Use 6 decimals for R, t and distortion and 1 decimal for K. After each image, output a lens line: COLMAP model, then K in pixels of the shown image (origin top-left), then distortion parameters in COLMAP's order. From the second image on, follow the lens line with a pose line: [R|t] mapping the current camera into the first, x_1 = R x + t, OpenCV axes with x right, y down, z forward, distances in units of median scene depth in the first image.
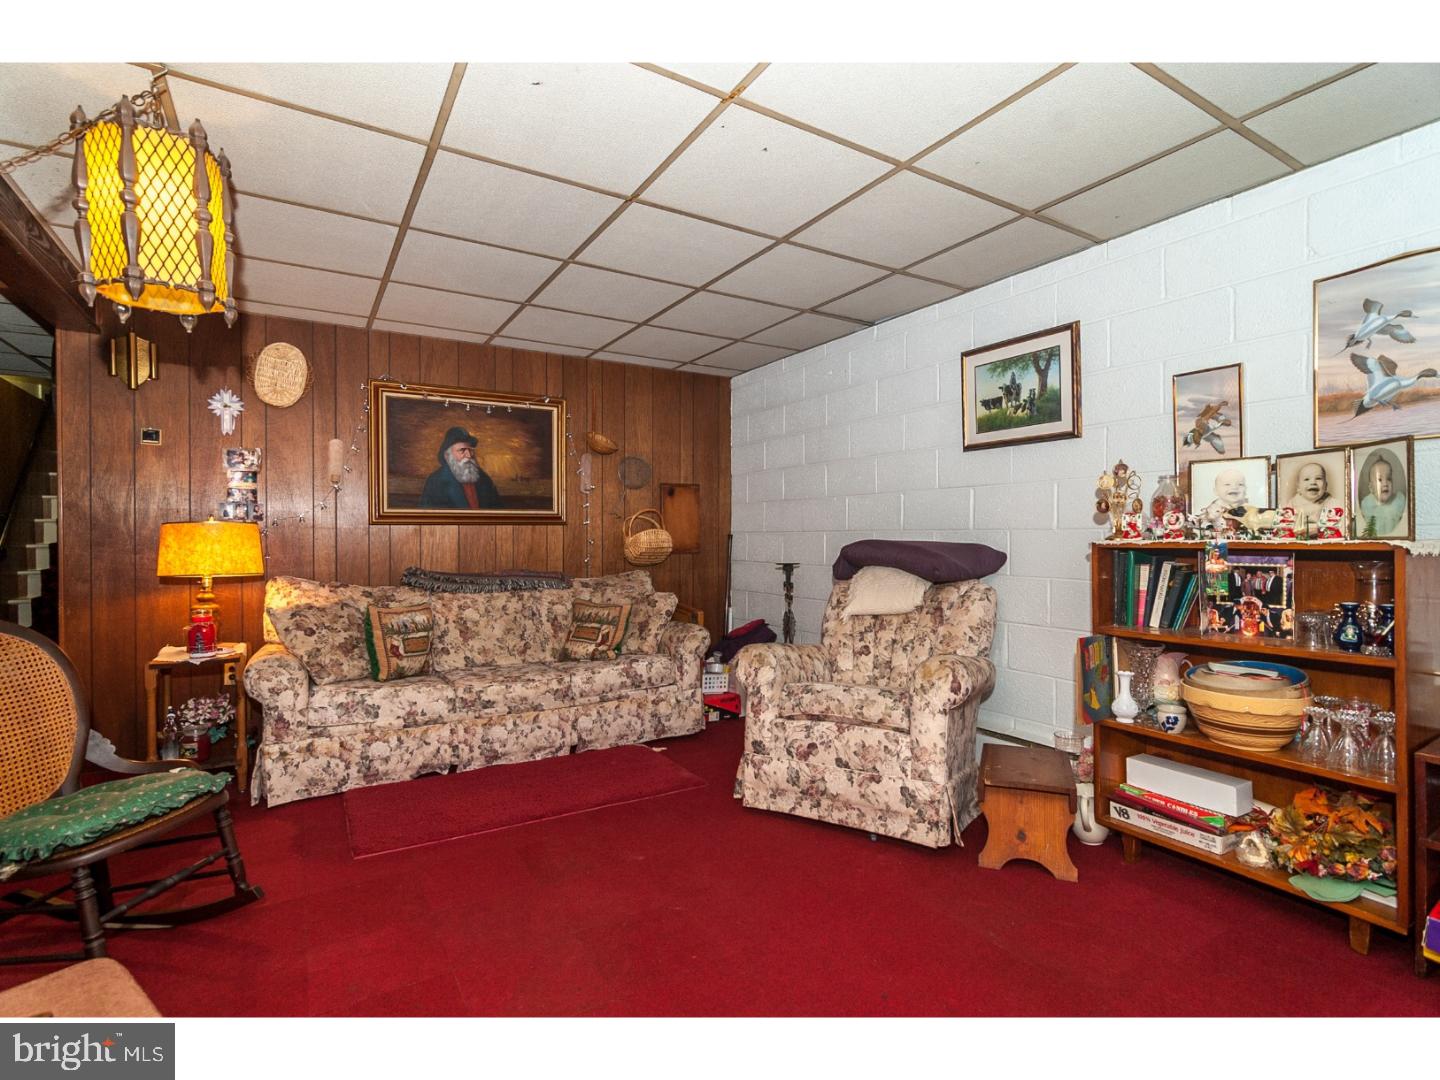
lens RADIAL K [[697.2, 0, 713.9], [0, 697.2, 518.2], [0, 0, 1]] dist [0.001810, 0.000114]
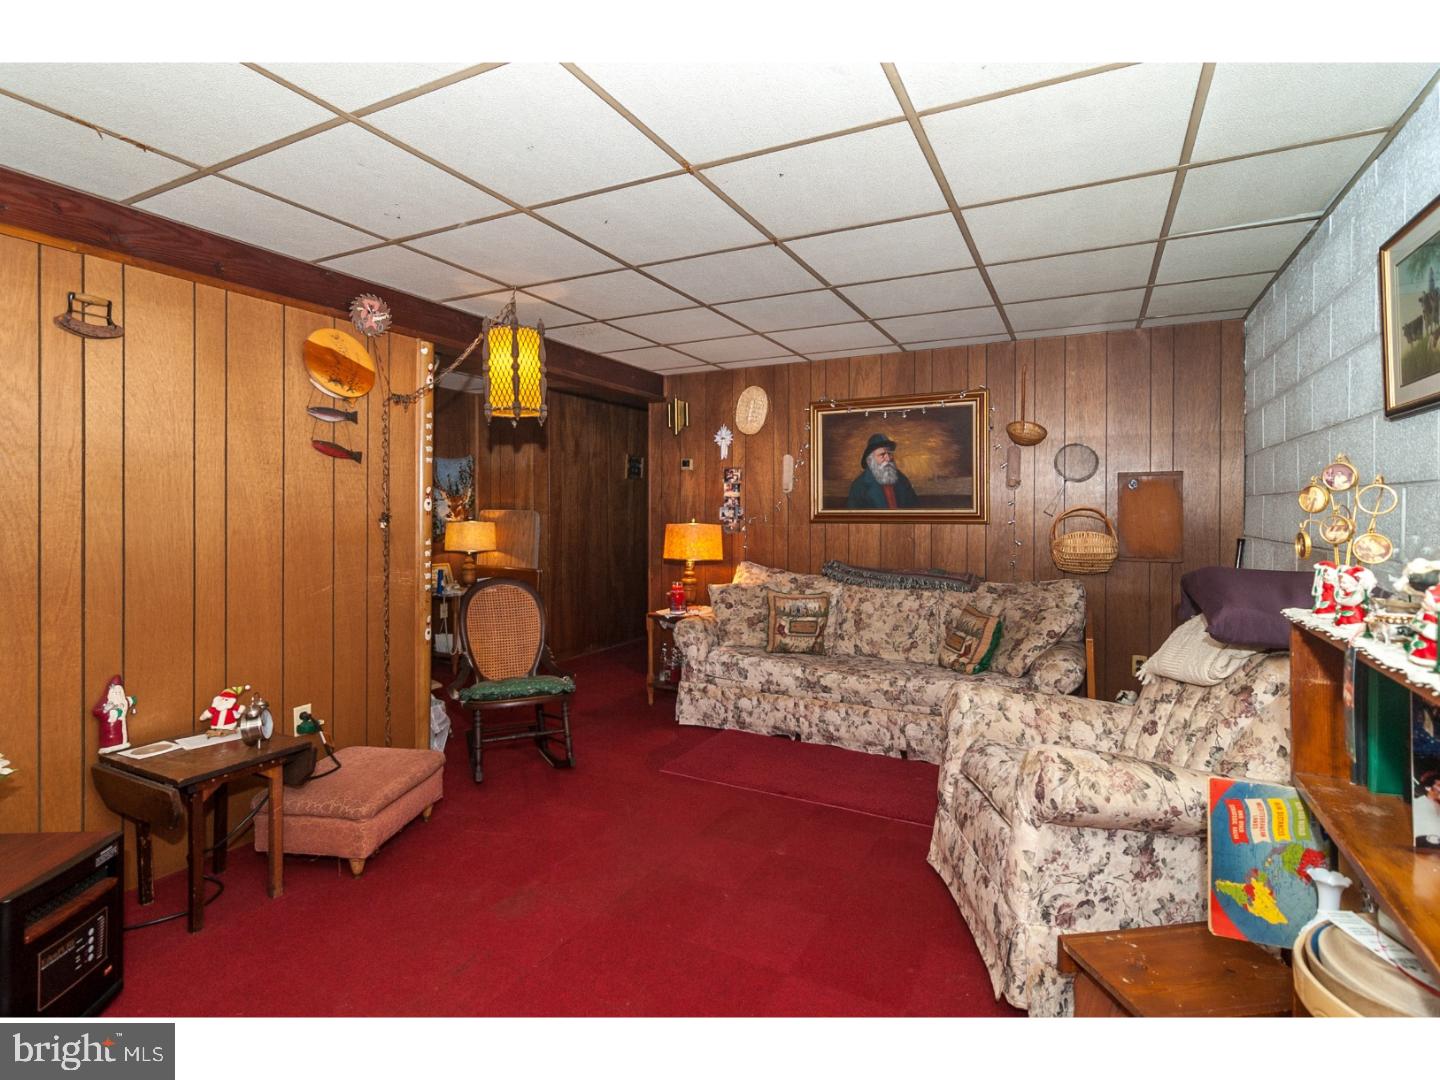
lens RADIAL K [[717.9, 0, 718.7], [0, 717.9, 490.2], [0, 0, 1]] dist [-0.000204, -0.000125]
pose [[0.522724, -0.018541, -0.852301, 0.582476], [0.019002, 0.999768, -0.010095, -0.045697], [0.852290, -0.010919, 0.522955, 0.253795]]
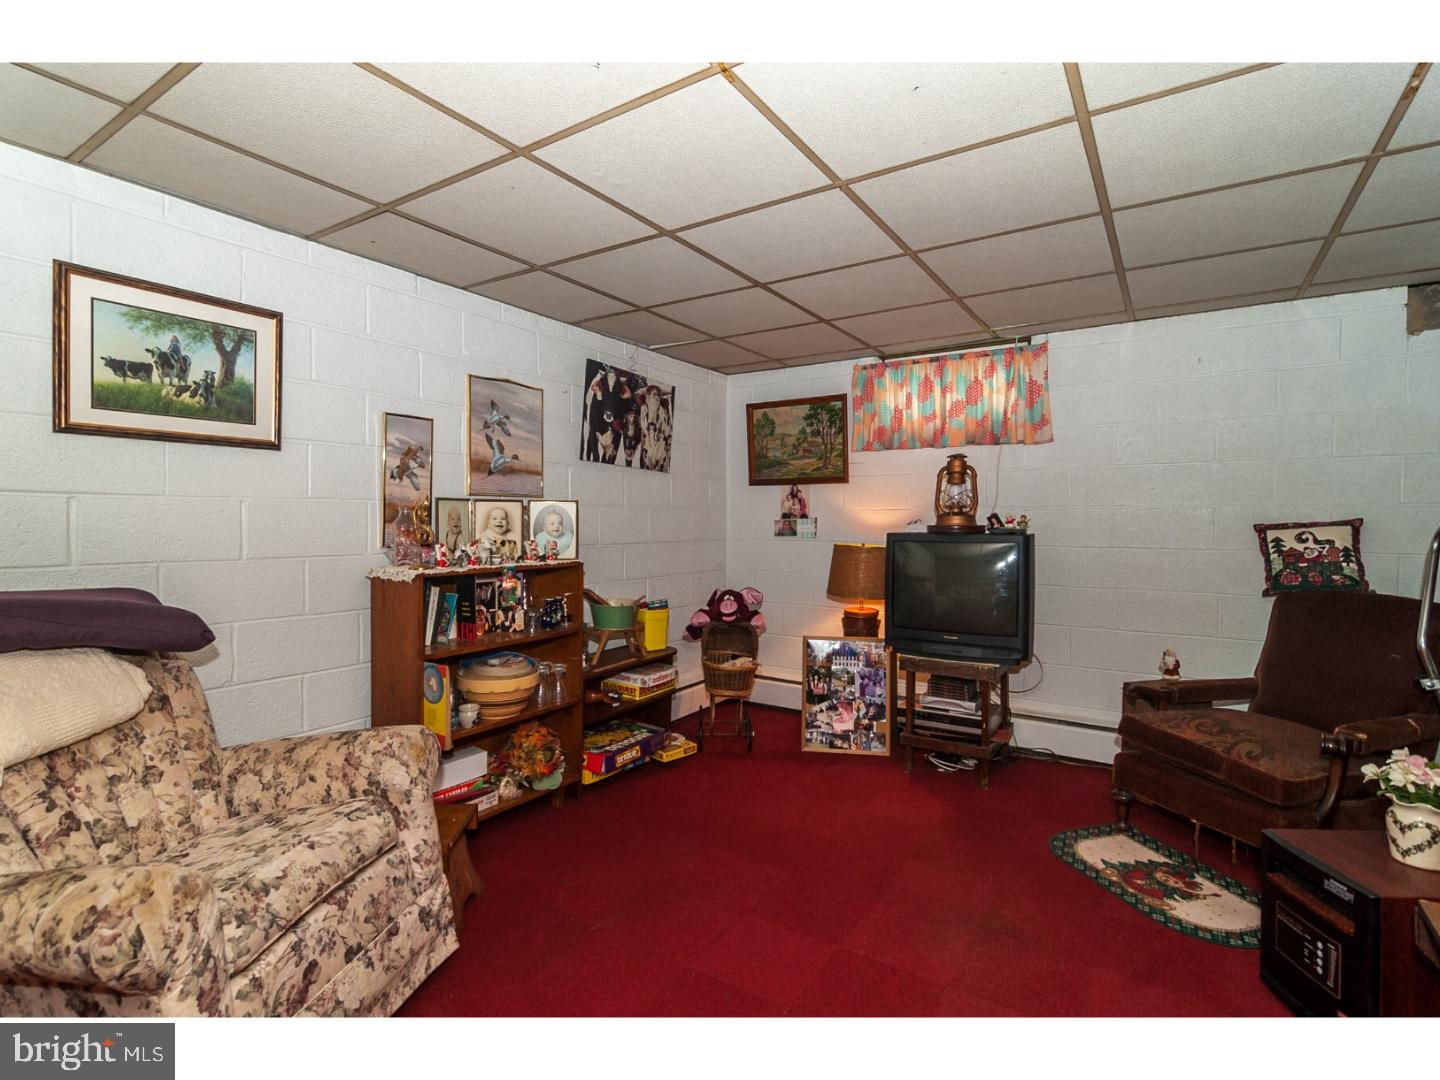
lens RADIAL K [[697.2, 0, 713.9], [0, 697.2, 518.2], [0, 0, 1]] dist [0.001810, 0.000114]
pose [[-0.423646, 0.004063, 0.905819, -0.412059], [-0.024186, 0.999583, -0.015795, -0.028847], [-0.905505, -0.028600, -0.423371, 0.772980]]
